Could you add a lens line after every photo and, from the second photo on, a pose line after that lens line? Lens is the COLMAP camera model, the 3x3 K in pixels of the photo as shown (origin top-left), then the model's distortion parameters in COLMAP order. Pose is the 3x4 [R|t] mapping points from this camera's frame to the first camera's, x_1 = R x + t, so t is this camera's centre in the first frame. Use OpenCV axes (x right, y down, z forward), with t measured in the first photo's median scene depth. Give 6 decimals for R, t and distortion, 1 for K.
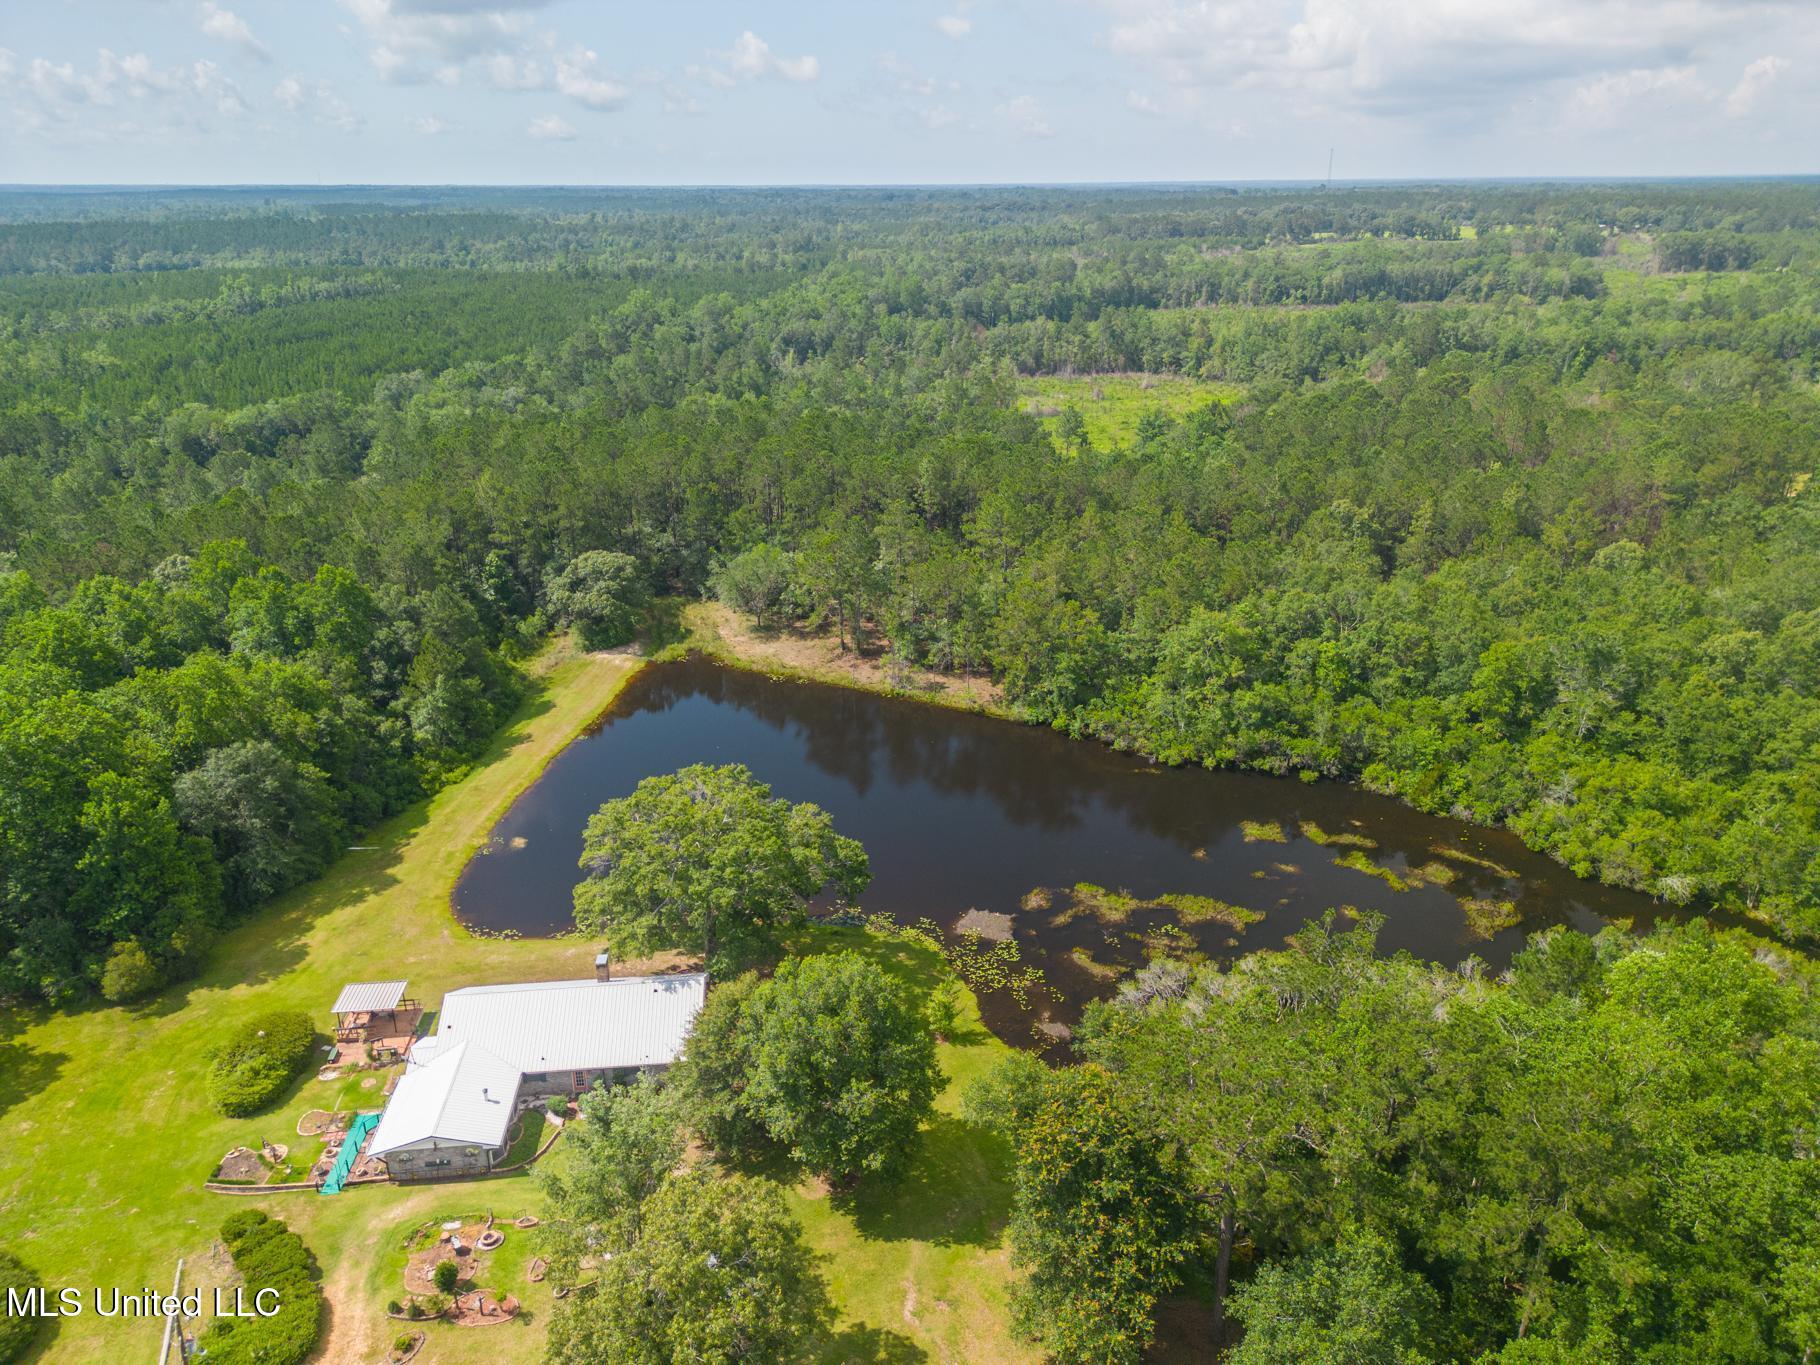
lens RADIAL K [[1496.3, 0, 910.0], [0, 1496.3, 682.5], [0, 0, 1]] dist [0.010721, 0.003054]
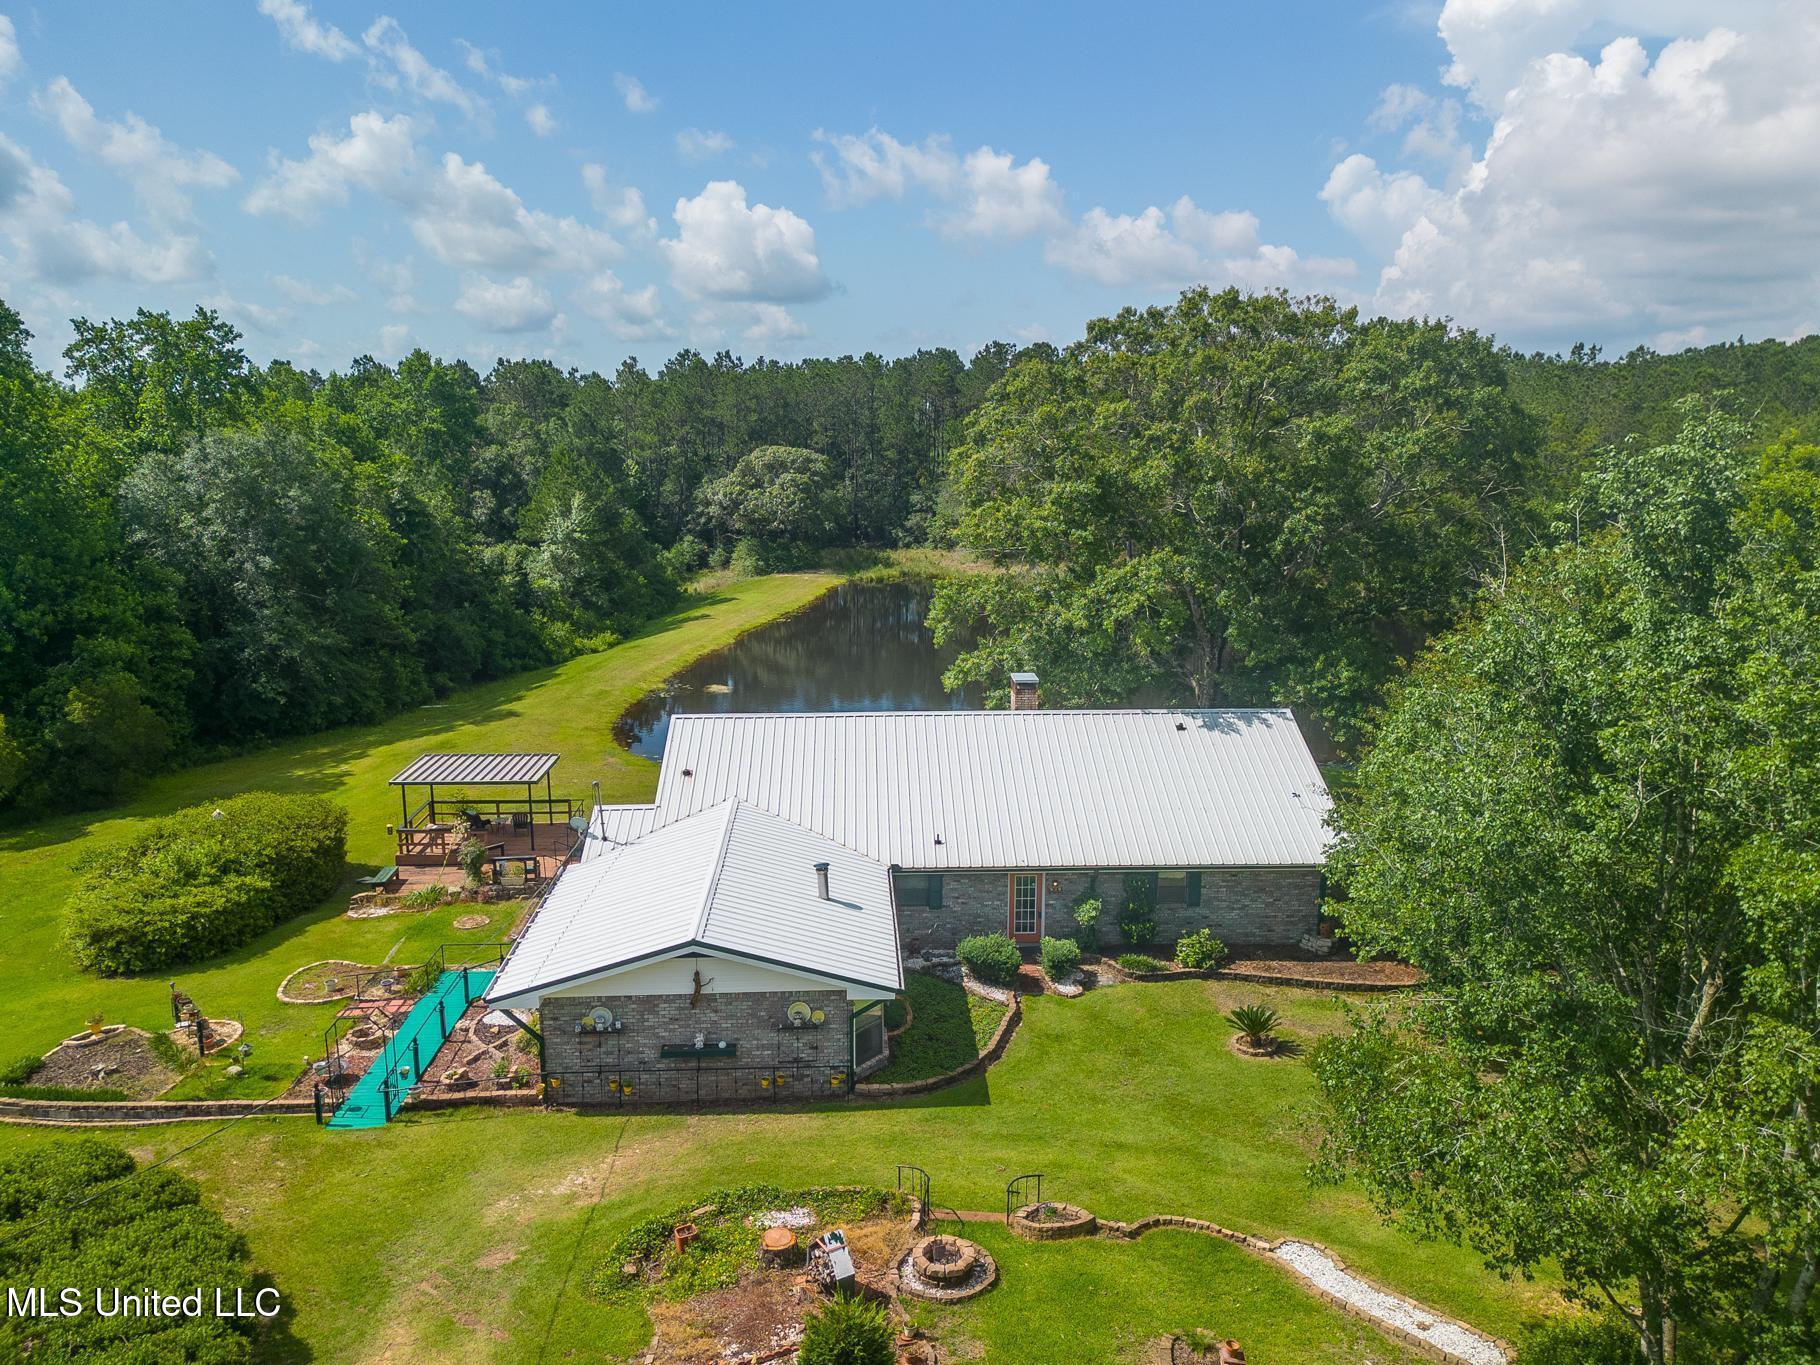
lens RADIAL K [[1496.3, 0, 910.0], [0, 1496.3, 682.5], [0, 0, 1]] dist [0.010721, 0.003054]
pose [[0.999164, 0.018467, -0.036484, -0.245110], [-0.023503, 0.989466, -0.142842, 0.271207], [0.033461, 0.143580, 0.989073, 0.638239]]
